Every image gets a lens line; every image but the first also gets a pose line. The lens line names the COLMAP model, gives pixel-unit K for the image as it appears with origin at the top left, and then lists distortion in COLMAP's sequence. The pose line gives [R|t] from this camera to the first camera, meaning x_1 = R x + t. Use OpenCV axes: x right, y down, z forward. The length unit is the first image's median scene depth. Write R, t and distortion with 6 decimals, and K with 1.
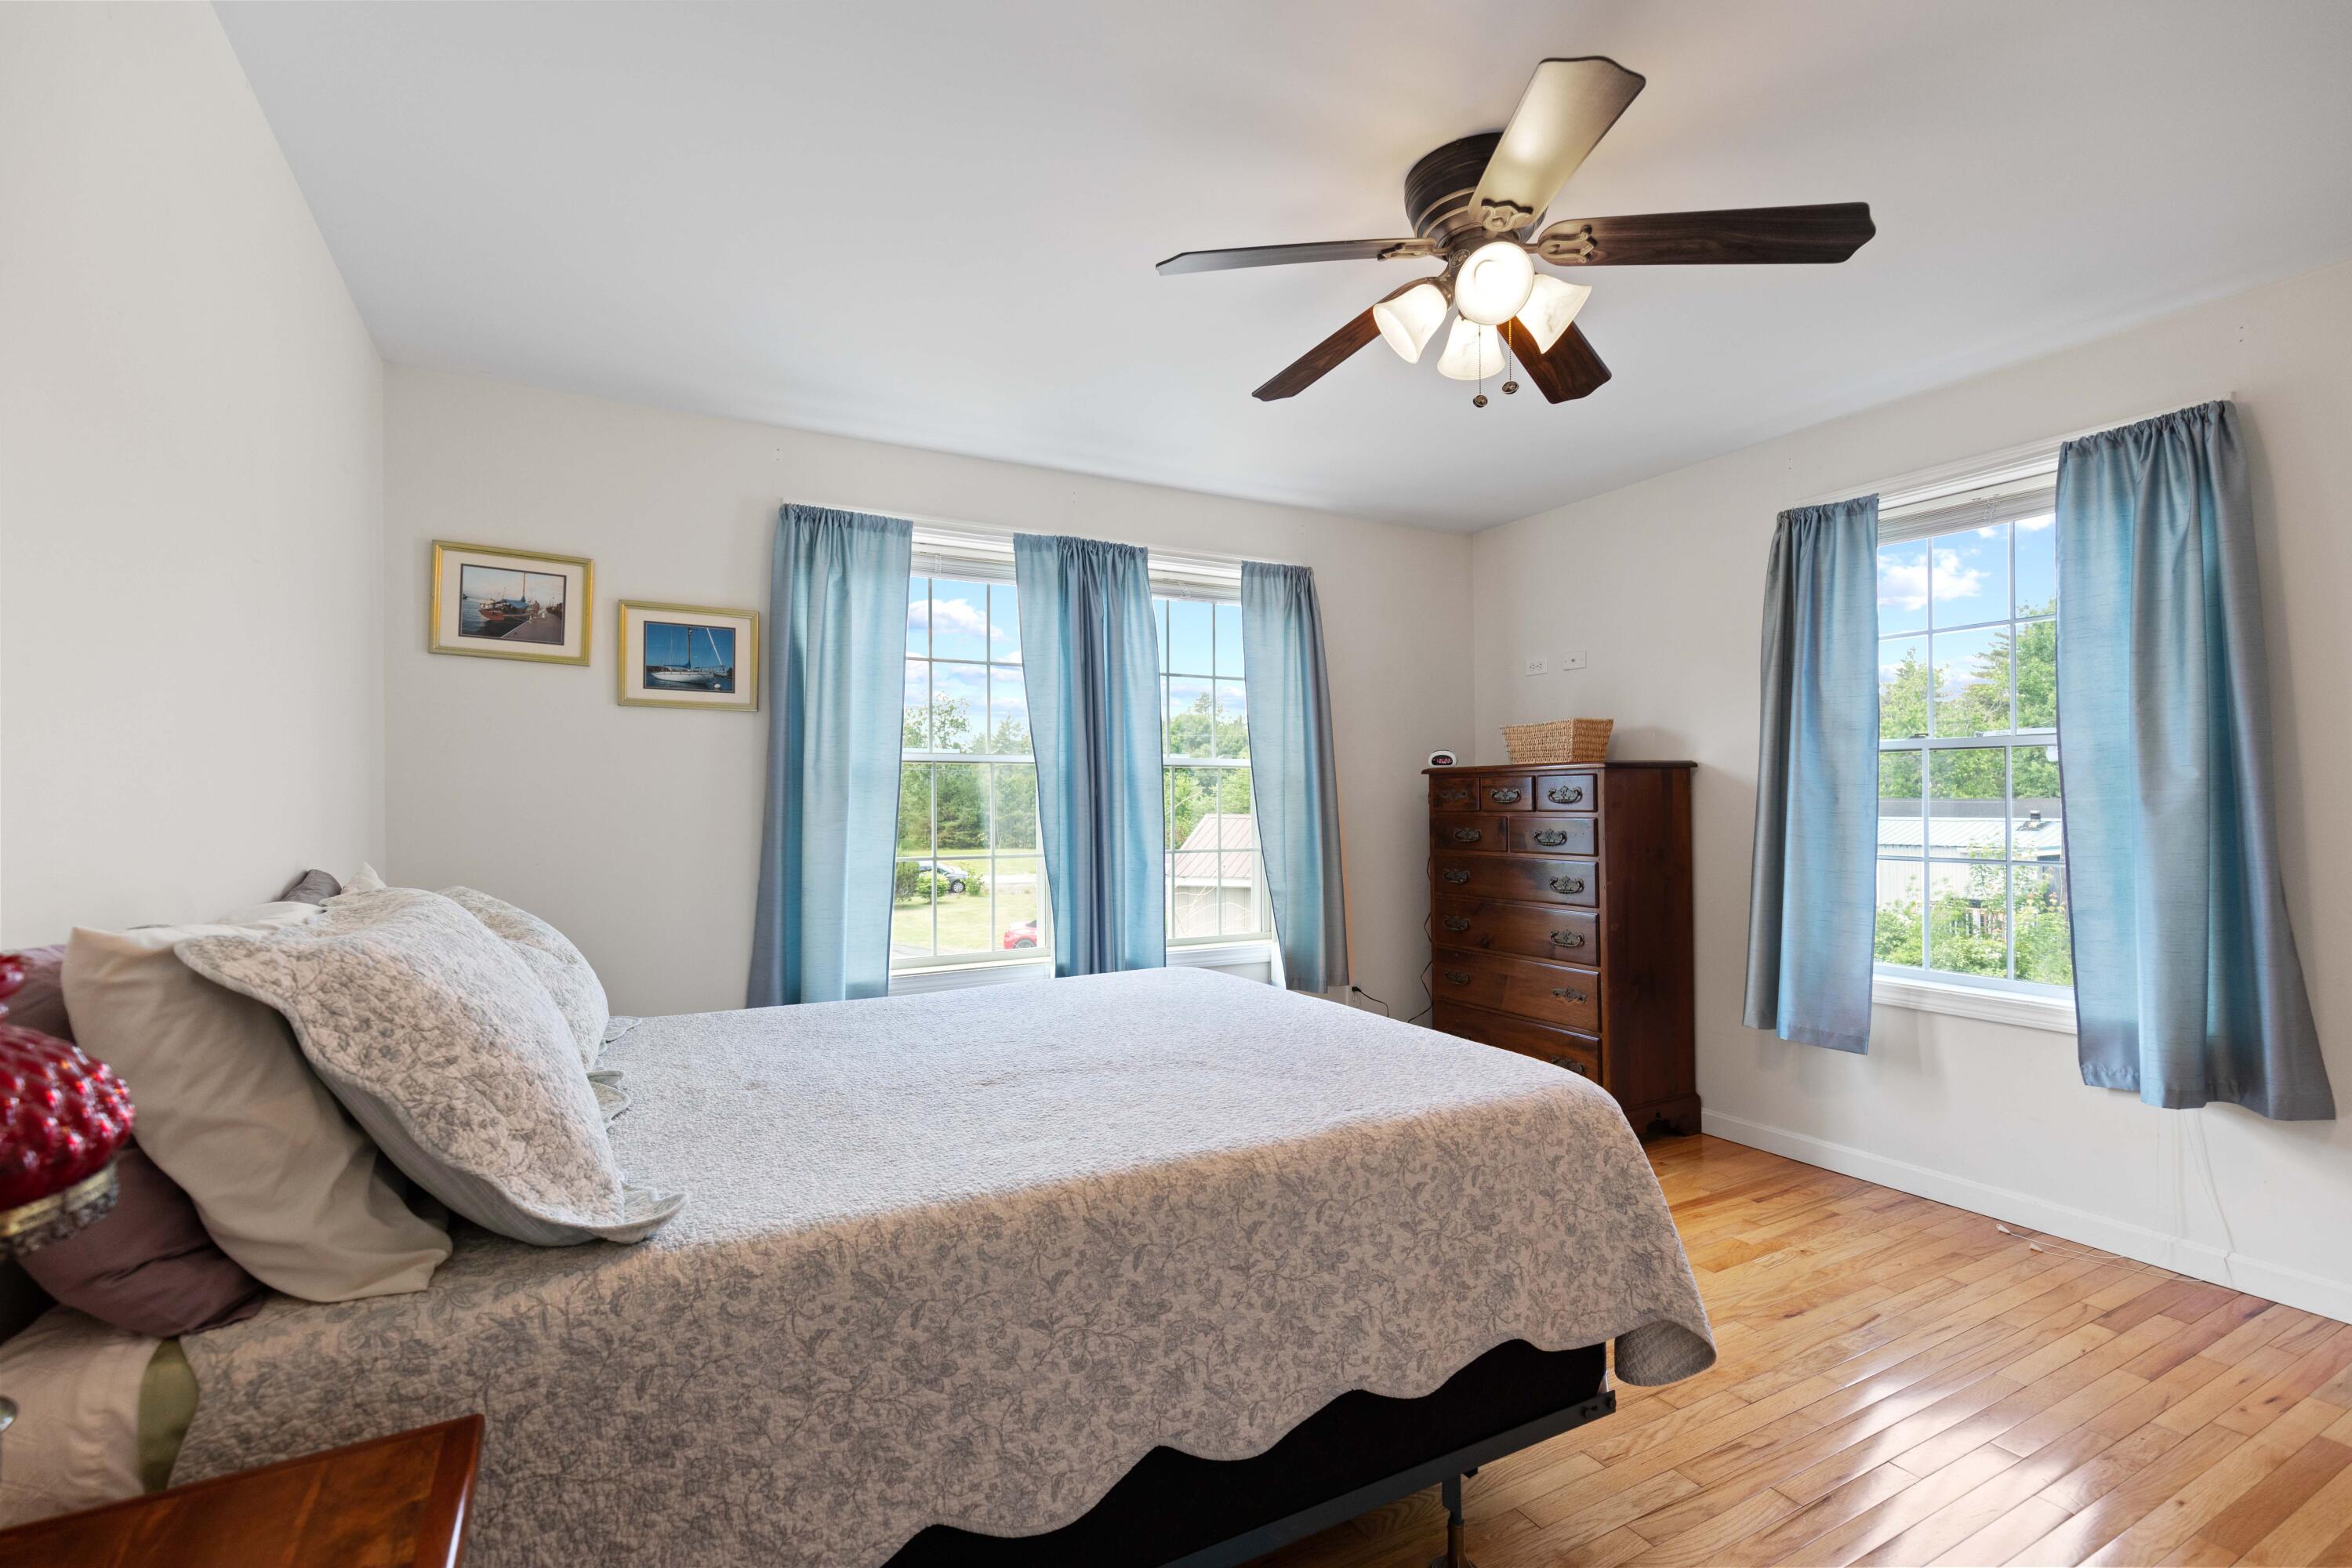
lens RADIAL K [[1070.4, 0, 1168.9], [0, 1070.4, 790.6], [0, 0, 1]] dist [0.004408, -0.000710]
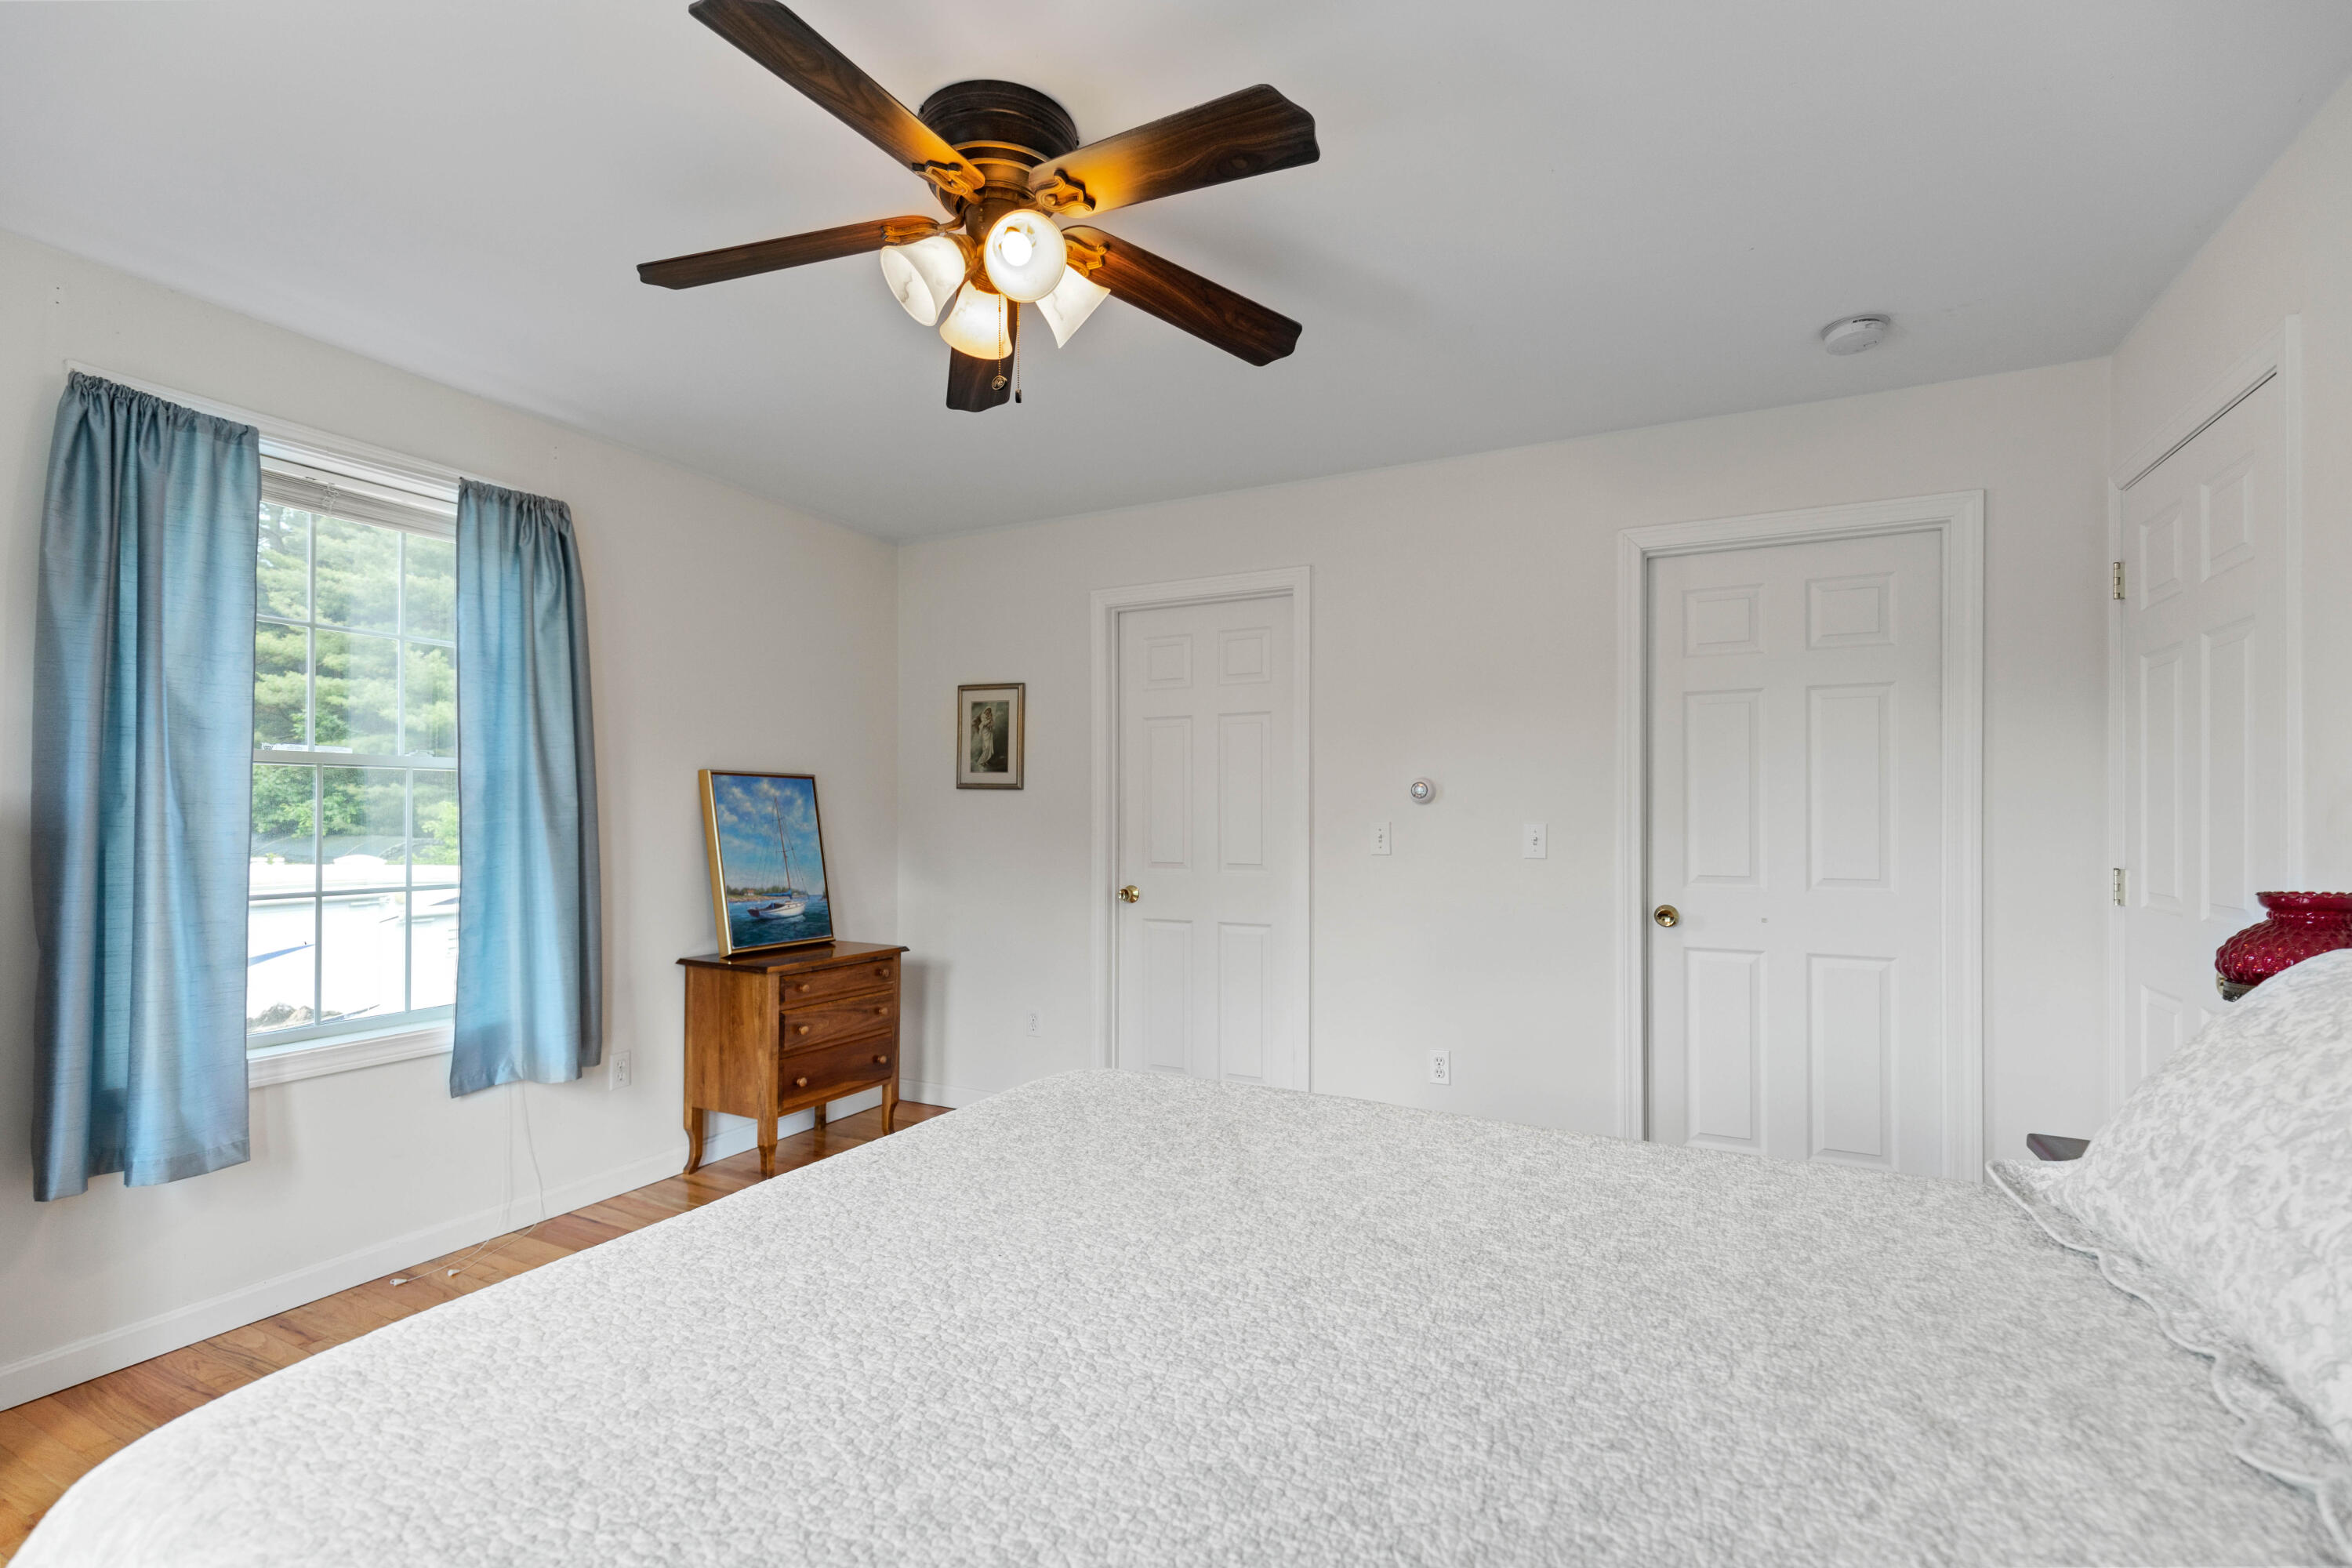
lens RADIAL K [[1070.4, 0, 1180.2], [0, 1070.4, 797.3], [0, 0, 1]] dist [0.004408, -0.000710]
pose [[-0.583664, 0.011311, 0.811916, -0.353950], [-0.013038, 0.999644, -0.023299, -0.002066], [-0.811890, -0.024185, -0.583309, 0.909310]]
